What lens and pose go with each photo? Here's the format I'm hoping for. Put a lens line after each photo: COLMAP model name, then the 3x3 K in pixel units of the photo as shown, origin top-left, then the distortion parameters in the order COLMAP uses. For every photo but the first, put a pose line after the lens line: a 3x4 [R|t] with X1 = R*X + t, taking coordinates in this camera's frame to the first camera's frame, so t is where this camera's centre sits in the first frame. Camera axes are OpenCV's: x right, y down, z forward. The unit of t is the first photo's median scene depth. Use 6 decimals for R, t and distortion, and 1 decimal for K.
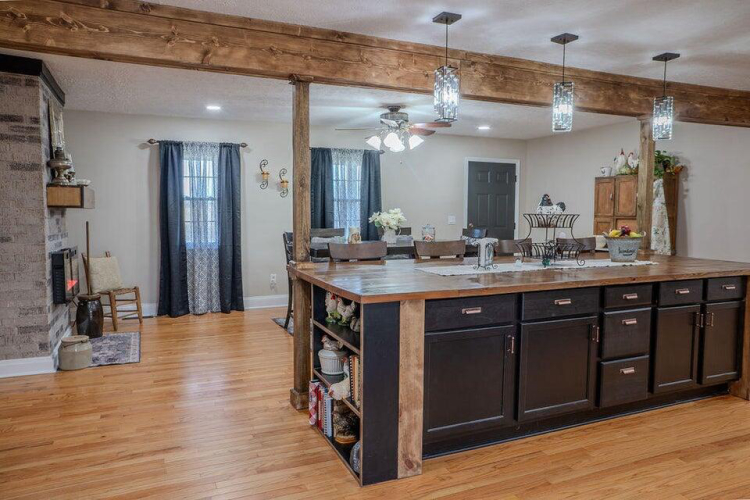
lens RADIAL K [[510.3, 0, 375.0], [0, 510.3, 250.0], [0, 0, 1]] dist [-0.057662, 0.084388]
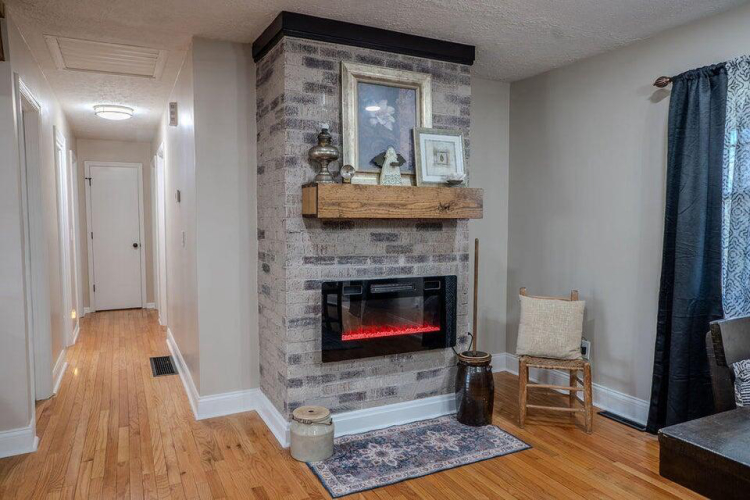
lens RADIAL K [[510.3, 0, 375.0], [0, 510.3, 250.0], [0, 0, 1]] dist [-0.057662, 0.084388]
pose [[0.052400, 0.063395, -0.996612, 0.055756], [-0.074137, 0.995476, 0.059425, -0.067030], [0.995870, 0.070772, 0.056863, 0.785032]]
